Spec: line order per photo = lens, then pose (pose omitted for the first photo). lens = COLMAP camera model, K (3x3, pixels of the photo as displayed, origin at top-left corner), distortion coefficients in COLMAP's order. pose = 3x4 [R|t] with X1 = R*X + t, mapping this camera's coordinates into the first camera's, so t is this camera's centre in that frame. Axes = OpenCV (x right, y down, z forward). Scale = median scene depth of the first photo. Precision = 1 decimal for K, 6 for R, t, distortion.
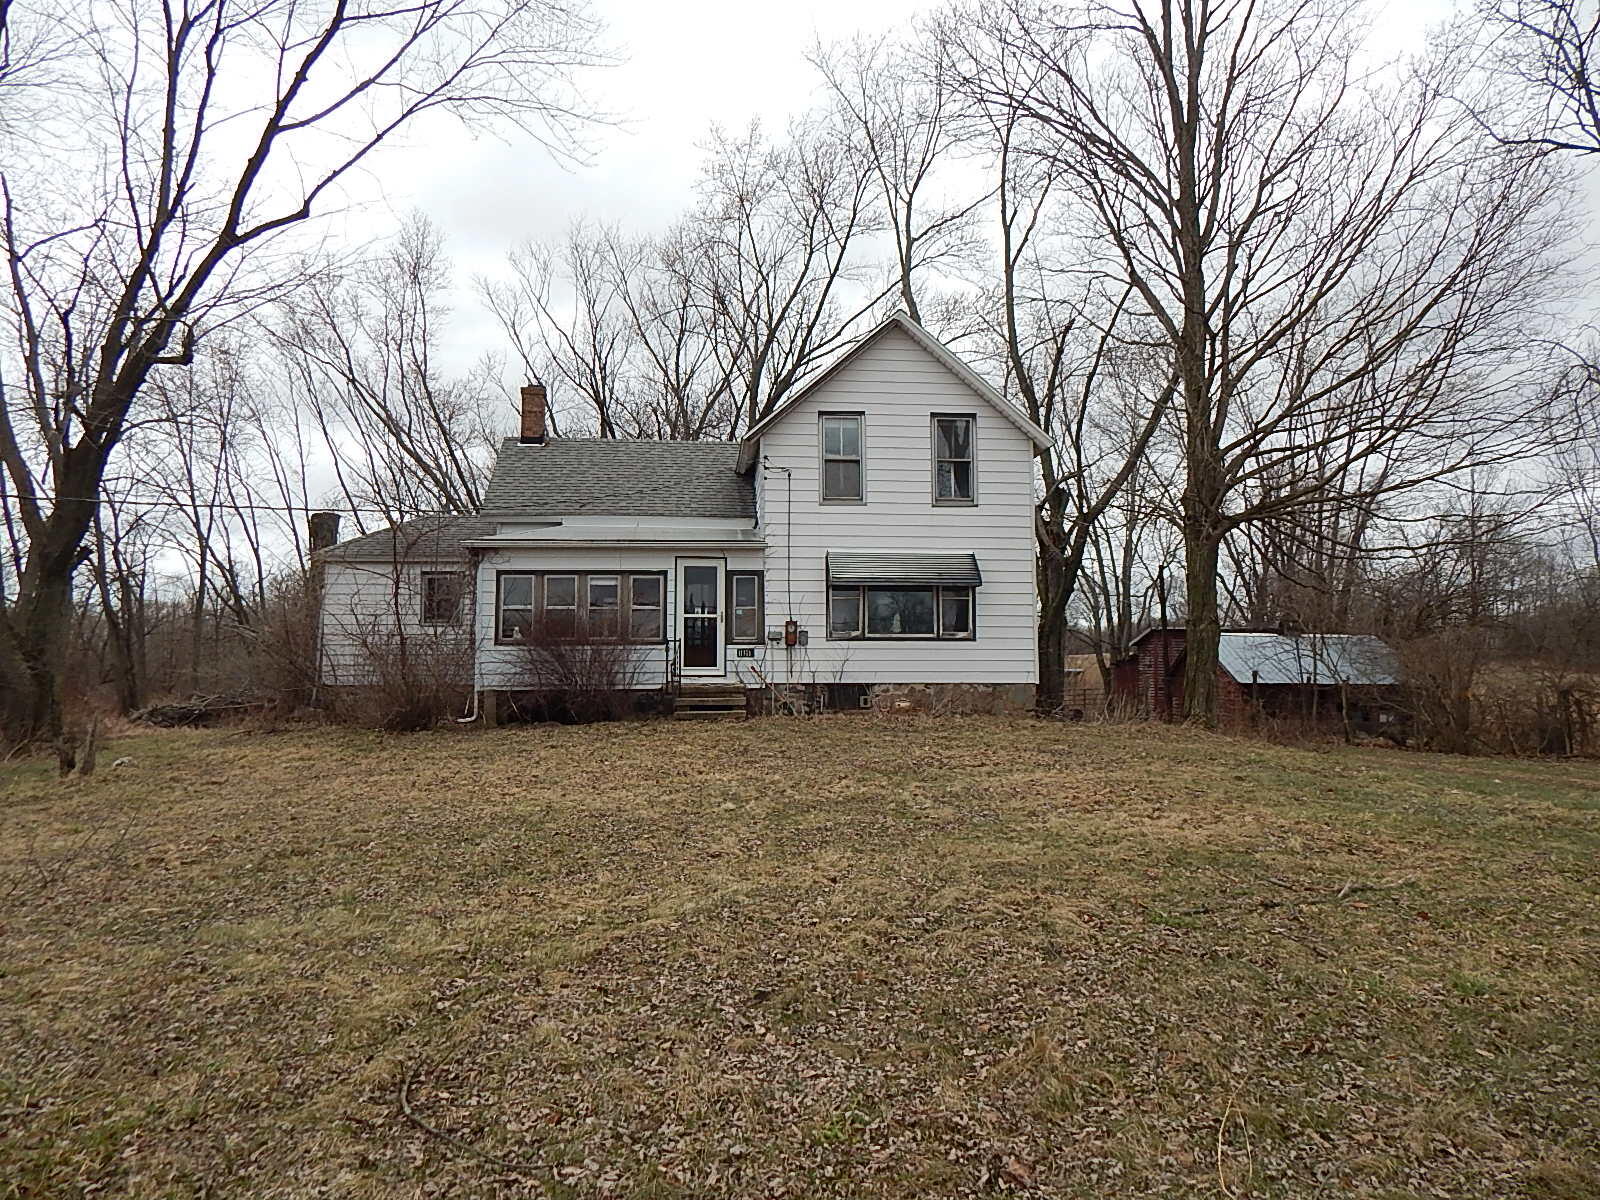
lens RADIAL K [[1067.6, 0, 800.0], [0, 1067.6, 600.0], [0, 0, 1]] dist [-0.000999, -0.000330]
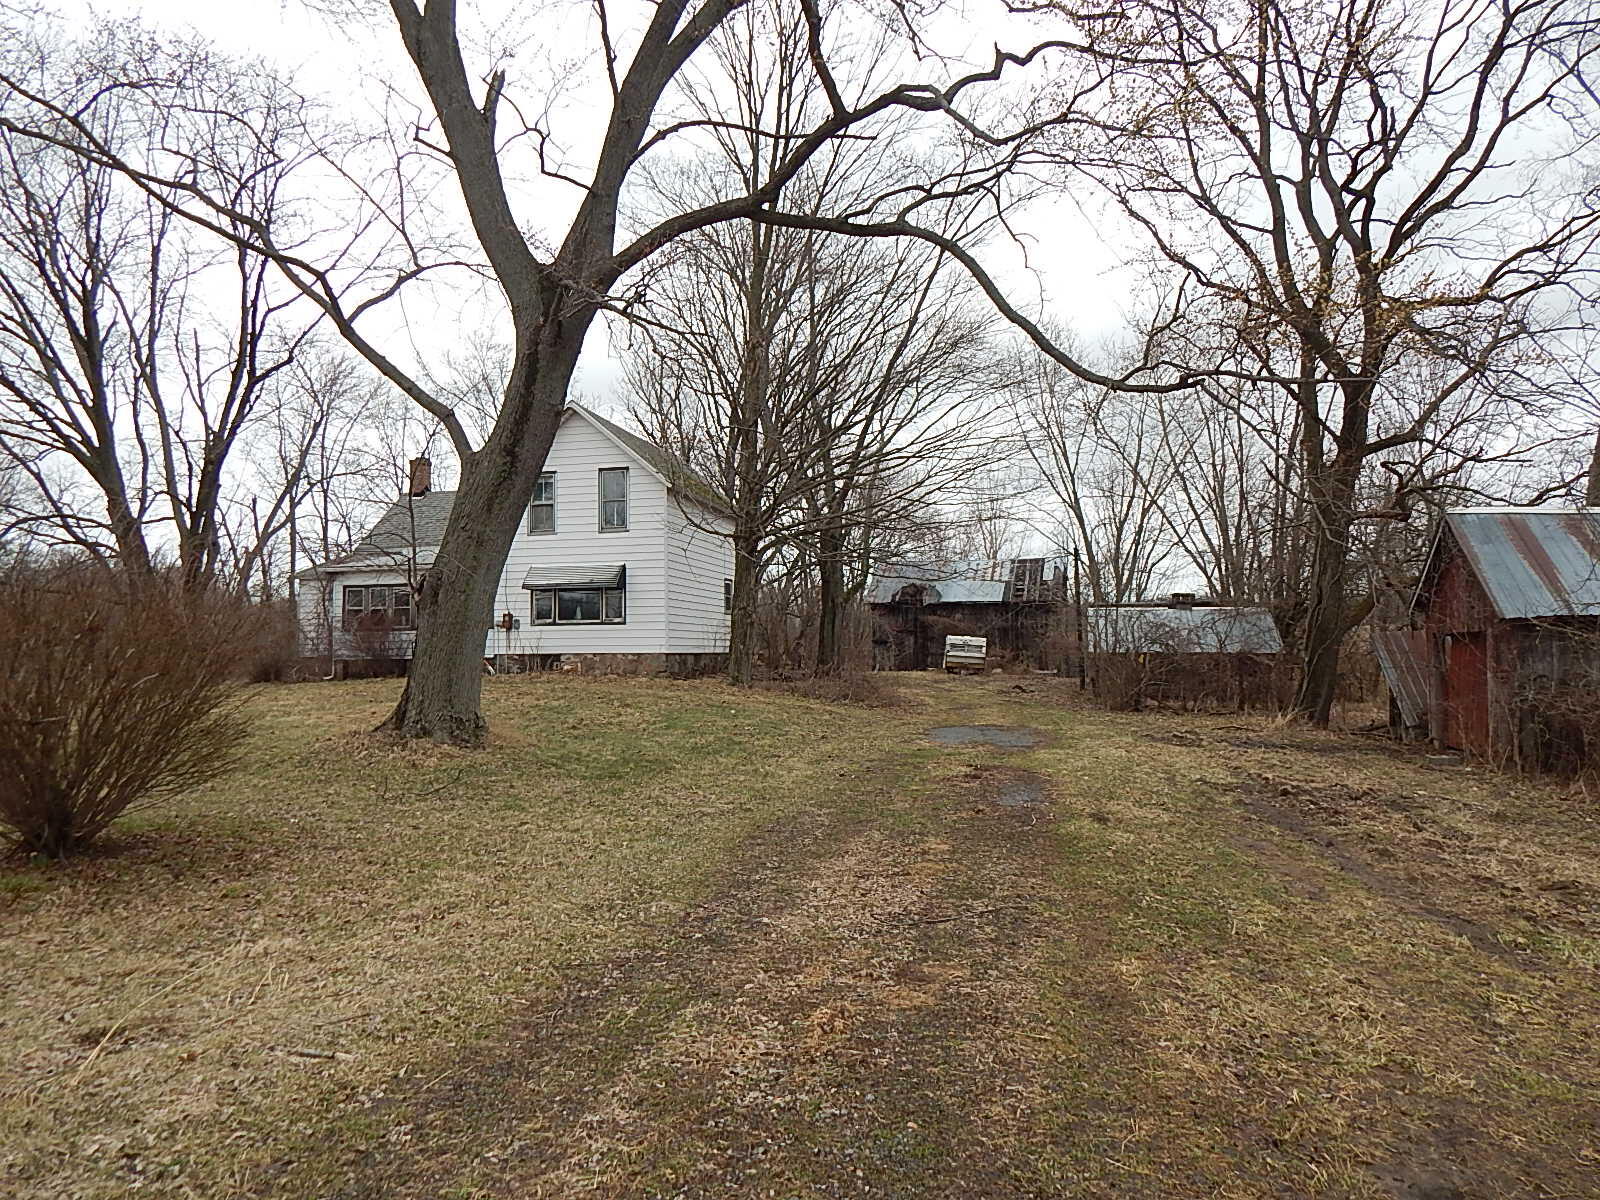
lens RADIAL K [[1067.6, 0, 800.0], [0, 1067.6, 600.0], [0, 0, 1]] dist [-0.000999, -0.000330]
pose [[0.933297, -0.020340, -0.358528, 0.919113], [0.028478, 0.999442, 0.017432, -0.013791], [0.357973, -0.026479, 0.933356, -0.275011]]
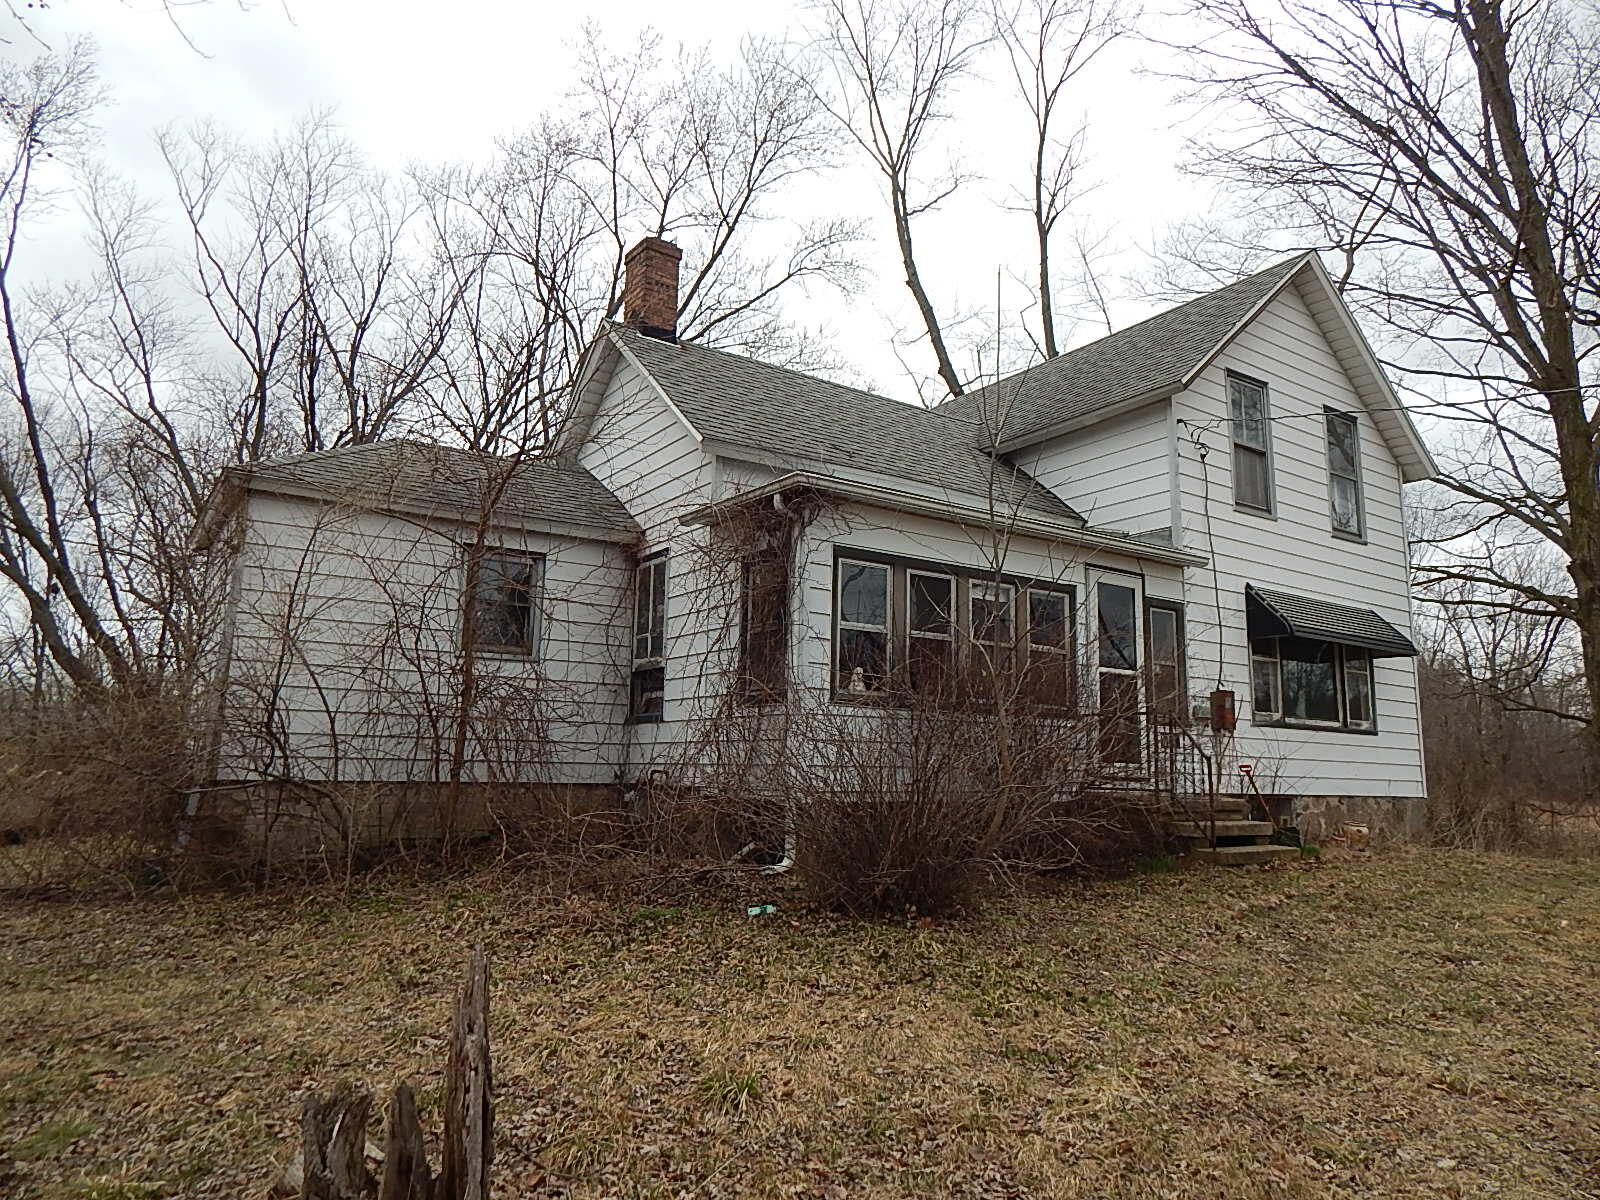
lens RADIAL K [[1067.6, 0, 800.0], [0, 1067.6, 600.0], [0, 0, 1]] dist [-0.000999, -0.000330]
pose [[0.860986, 0.101928, 0.498311, -0.516707], [-0.058315, 0.993036, -0.102366, 0.044133], [-0.505275, 0.059077, 0.860934, 0.587647]]
